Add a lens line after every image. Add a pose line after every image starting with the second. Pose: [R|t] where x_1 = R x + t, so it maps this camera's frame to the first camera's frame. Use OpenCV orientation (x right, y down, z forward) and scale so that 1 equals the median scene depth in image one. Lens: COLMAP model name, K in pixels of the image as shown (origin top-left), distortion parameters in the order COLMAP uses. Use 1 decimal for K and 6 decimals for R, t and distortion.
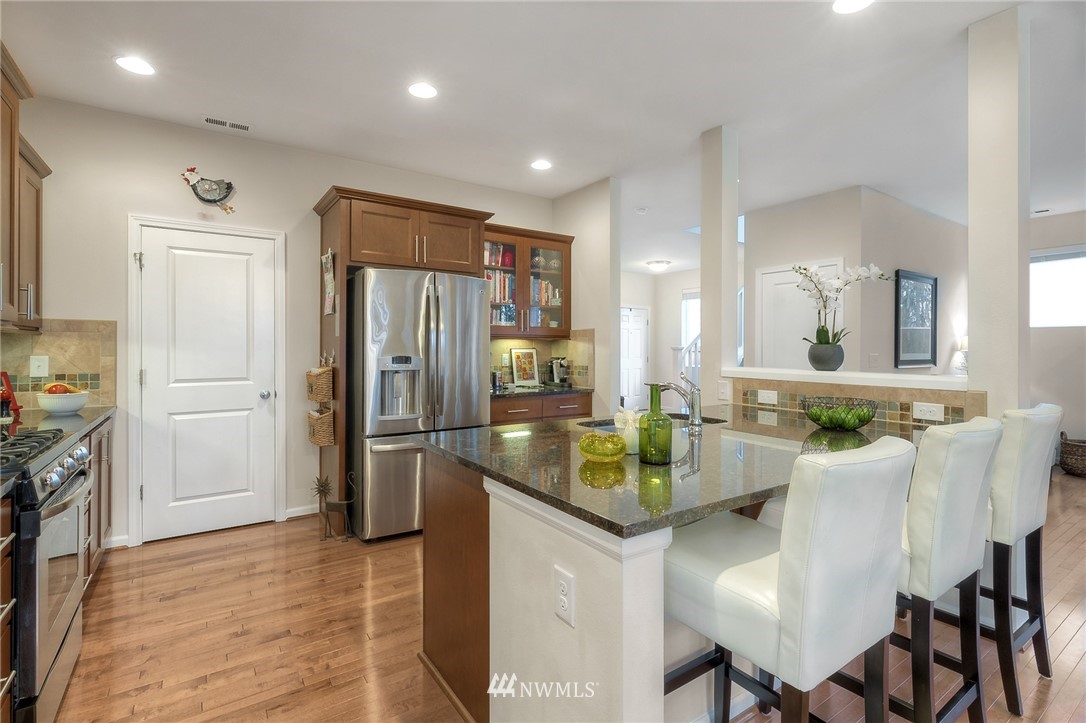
lens RADIAL K [[507.5, 0, 545.4], [0, 507.5, 350.5], [0, 0, 1]] dist [-0.000147, -0.000103]
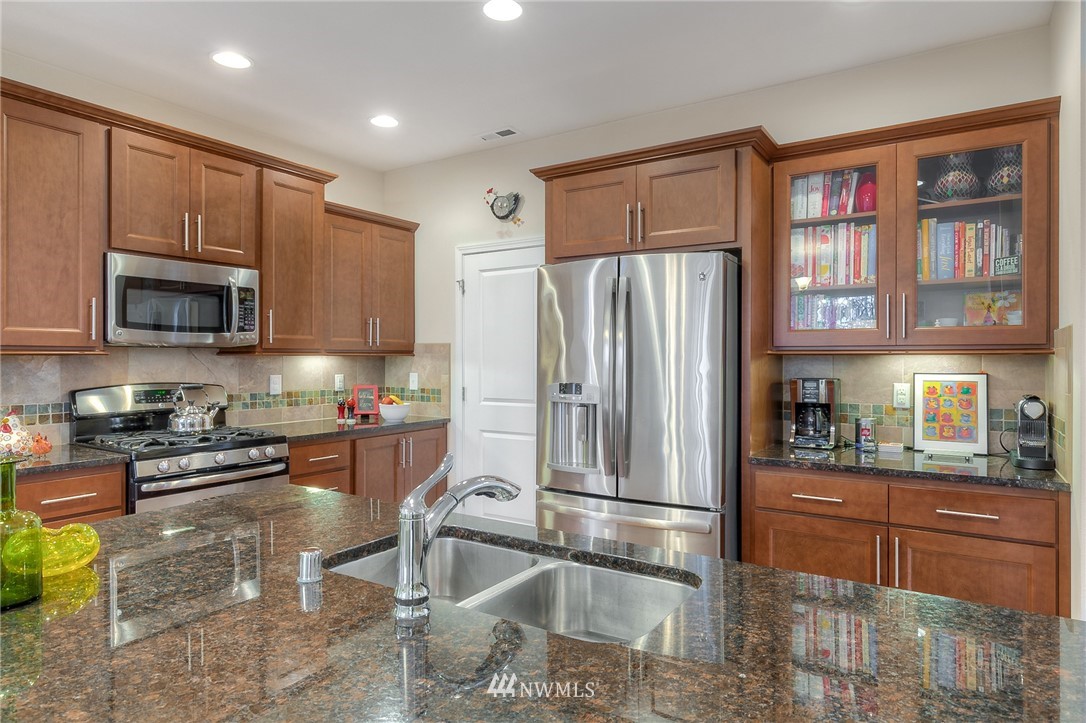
lens RADIAL K [[642.4, 0, 549.3], [0, 642.4, 358.8], [0, 0, 1]] dist [0.006298, 0.000550]
pose [[0.387857, 0.000399, -0.921719, 0.527263], [-0.005191, 0.999985, -0.001752, -0.020702], [0.921705, 0.005464, 0.387853, 0.616780]]
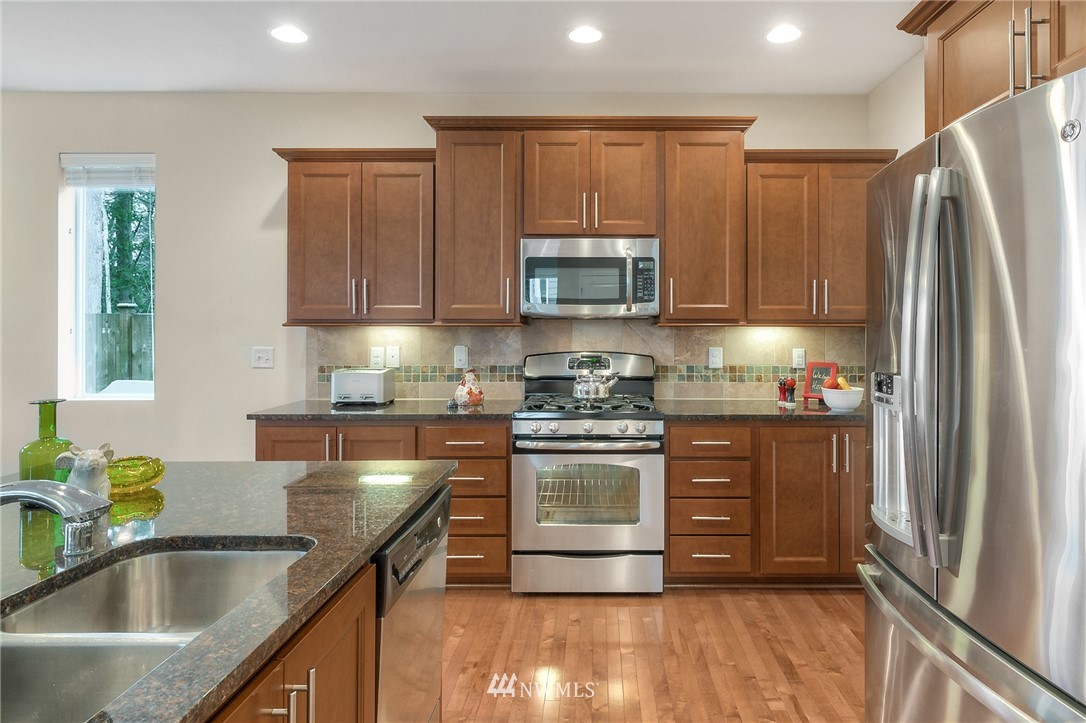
lens RADIAL K [[638.3, 0, 592.1], [0, 638.3, 324.1], [0, 0, 1]] dist [-0.003688, -0.001943]
pose [[-0.563301, -0.008916, -0.826203, 0.261481], [-0.007323, 0.999956, -0.005798, -0.022595], [0.826219, 0.002784, -0.563342, 1.072142]]
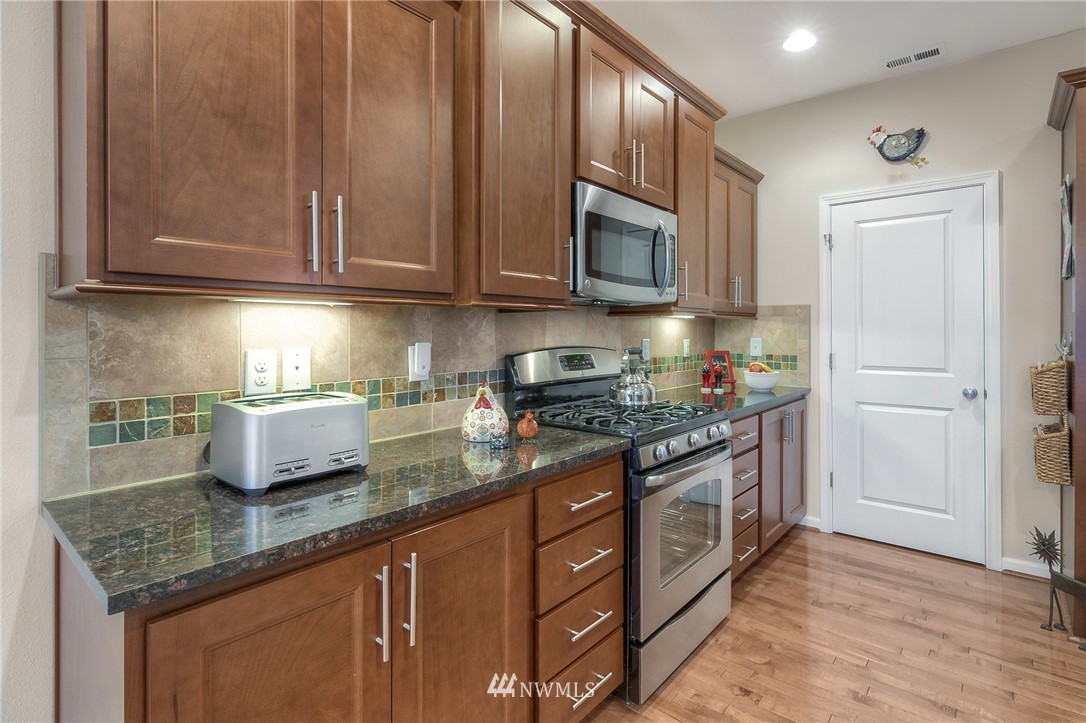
lens RADIAL K [[531.0, 0, 583.9], [0, 531.0, 330.9], [0, 0, 1]] dist [0.002359, 0.000668]
pose [[0.297103, -0.000993, -0.954845, 0.035581], [-0.004472, 0.999987, -0.002432, -0.000668], [0.954835, 0.004993, 0.297095, 0.237450]]
